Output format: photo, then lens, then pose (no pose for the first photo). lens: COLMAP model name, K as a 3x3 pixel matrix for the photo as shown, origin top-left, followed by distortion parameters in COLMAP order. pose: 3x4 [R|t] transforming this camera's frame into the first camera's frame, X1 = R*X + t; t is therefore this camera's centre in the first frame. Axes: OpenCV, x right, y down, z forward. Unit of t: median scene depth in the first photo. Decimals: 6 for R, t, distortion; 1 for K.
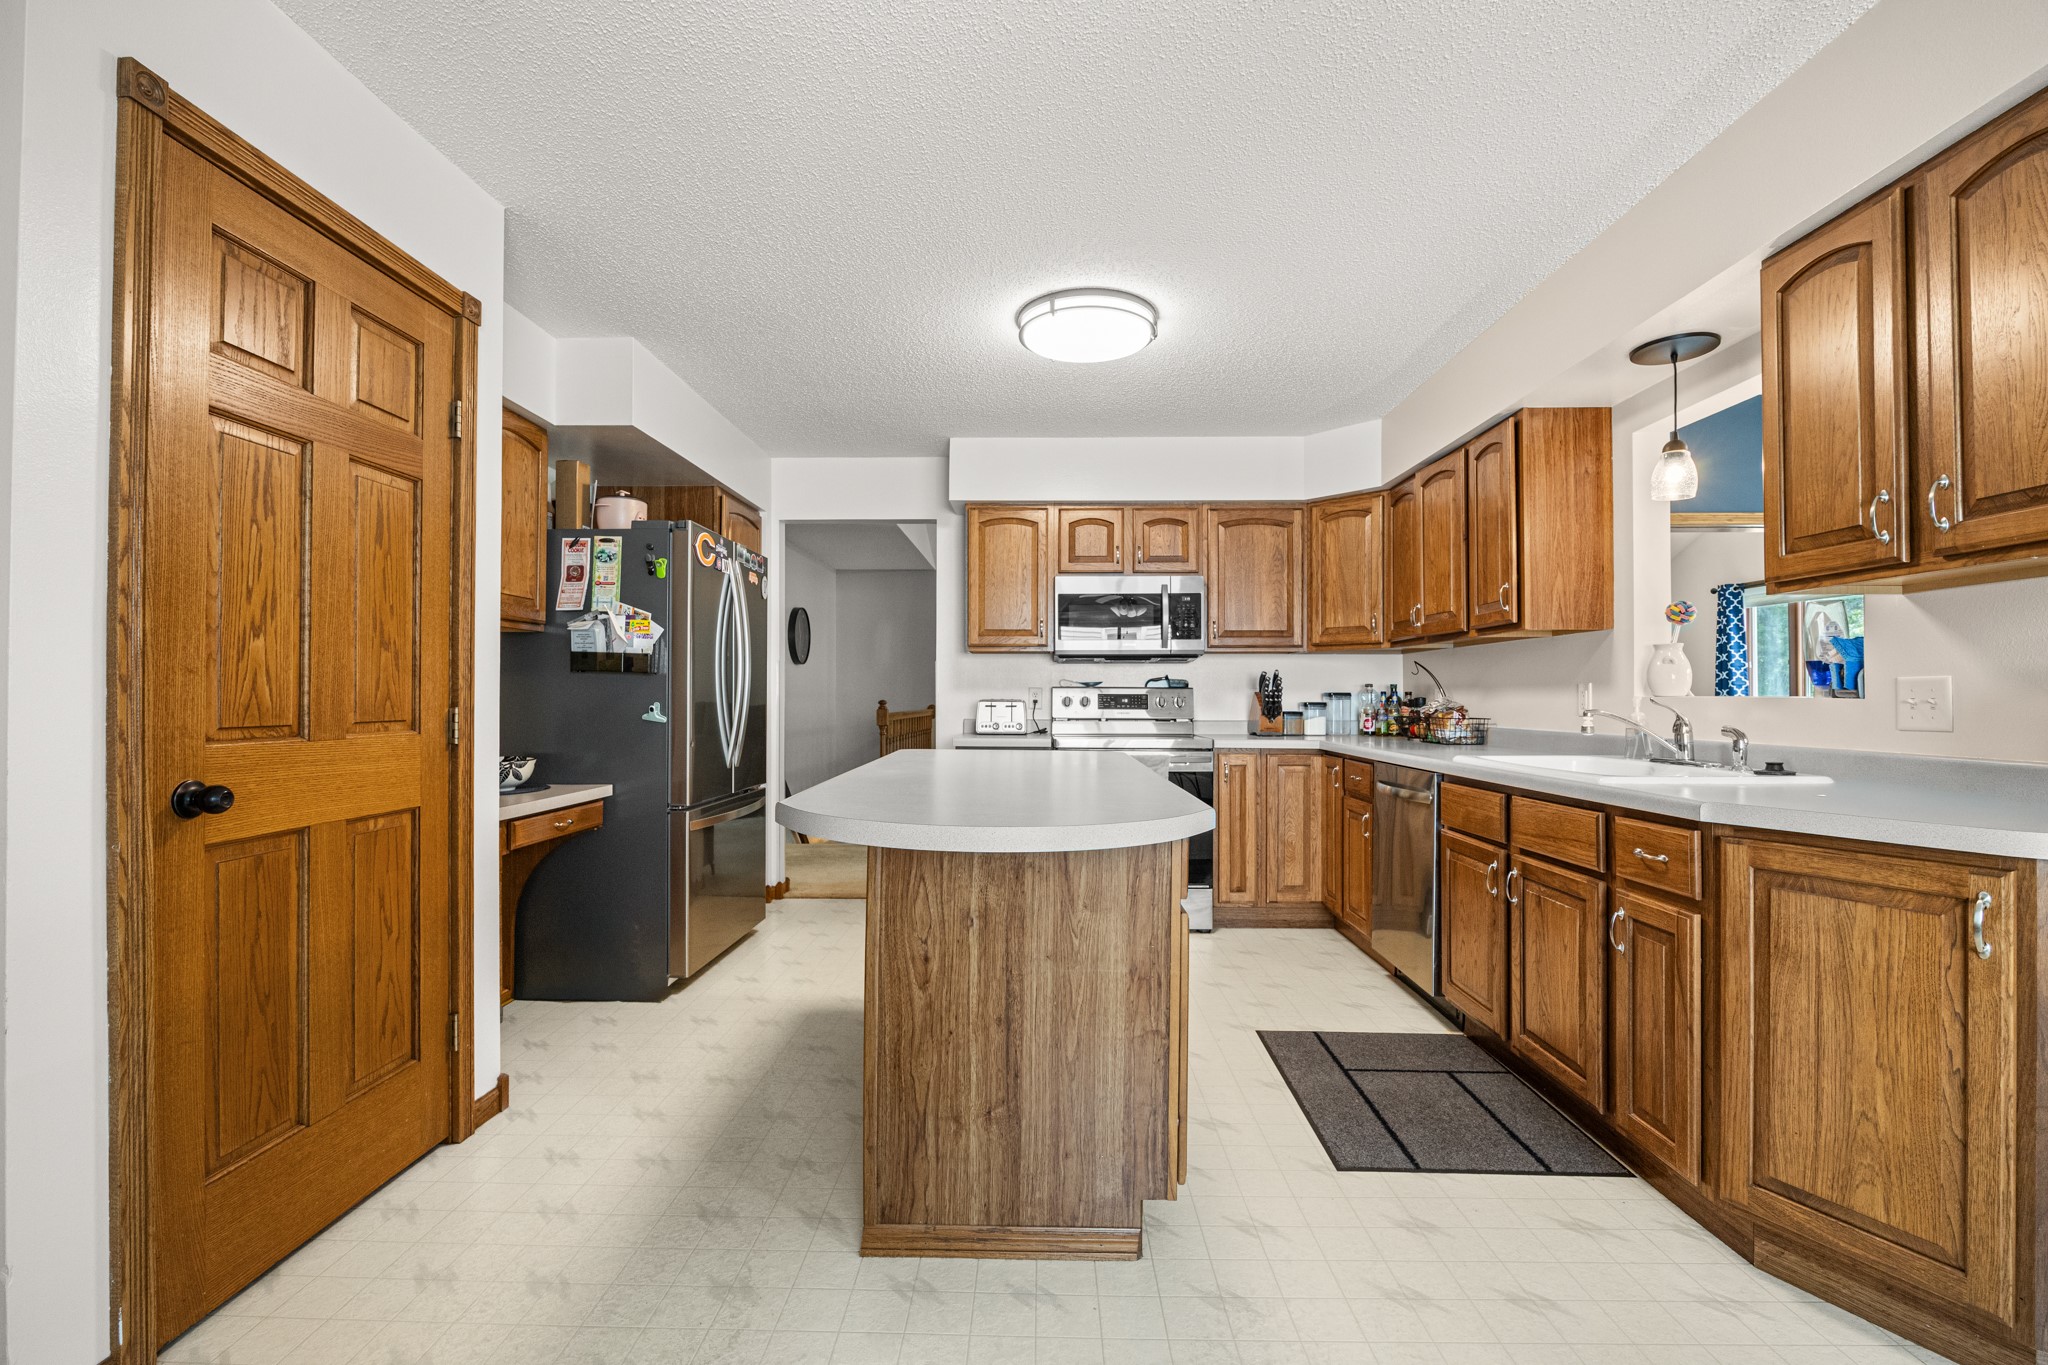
lens RADIAL K [[897.9, 0, 1035.3], [0, 897.9, 687.3], [0, 0, 1]] dist [-0.014834, 0.000191]
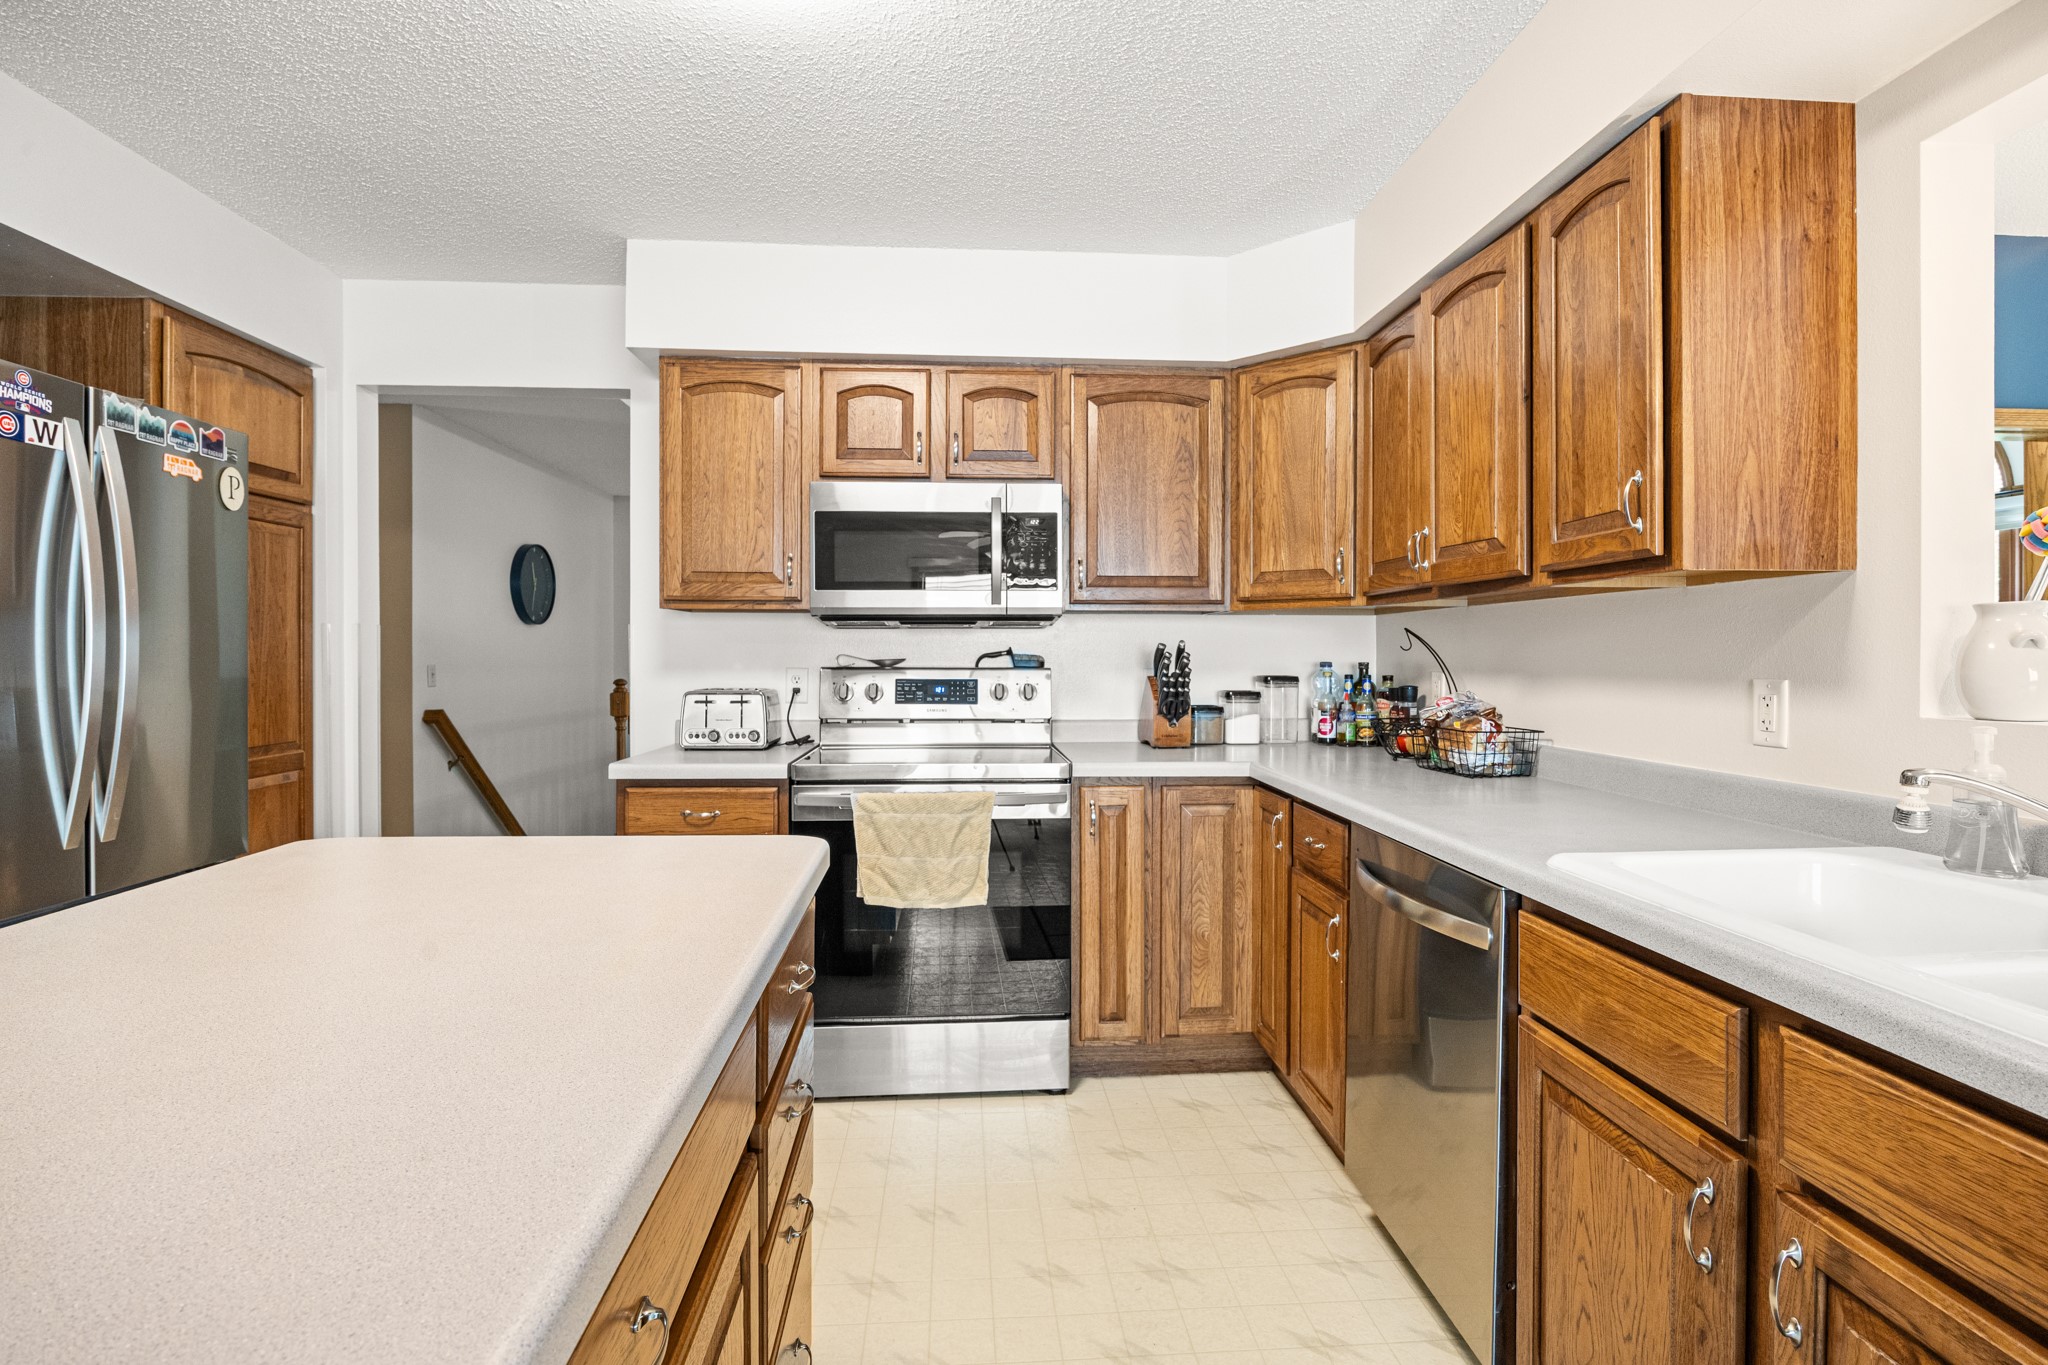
lens RADIAL K [[970.6, 0, 1034.2], [0, 970.6, 664.4], [0, 0, 1]] dist [-0.012857, 0.000343]
pose [[0.995870, -0.001873, 0.090774, 0.152617], [-0.000021, 0.999782, 0.020861, -0.023809], [-0.090794, -0.020776, 0.995653, 0.490369]]
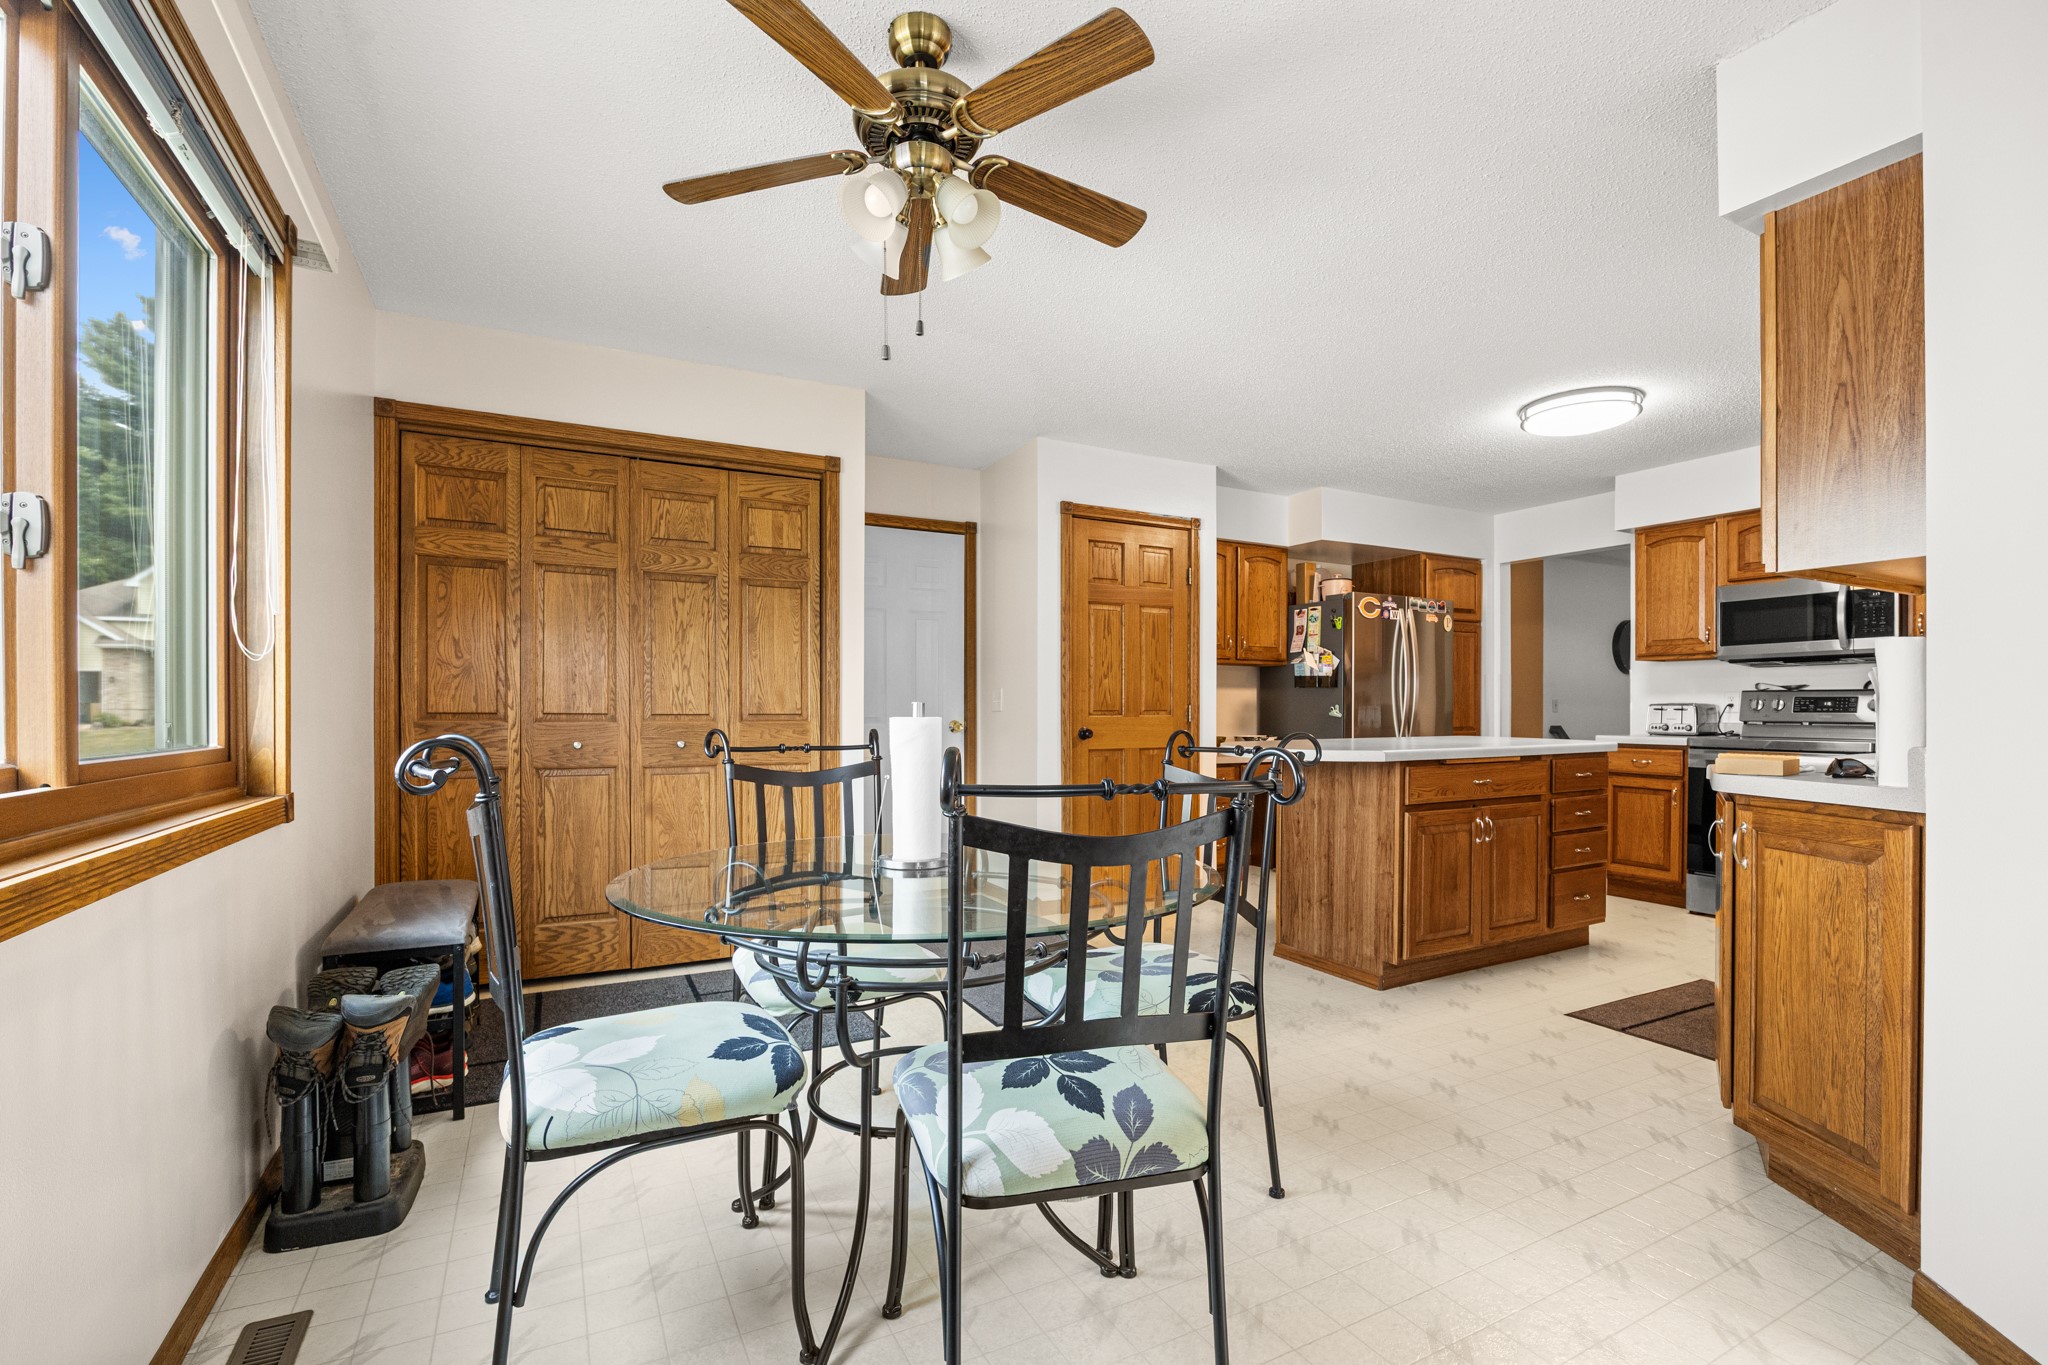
lens RADIAL K [[919.3, 0, 1027.8], [0, 919.3, 712.8], [0, 0, 1]] dist [-0.015879, 0.000557]
pose [[0.489602, 0.000668, -0.871946, 0.773973], [0.008965, 0.999943, 0.005800, 0.016269], [0.871900, -0.010657, 0.489569, -0.322190]]
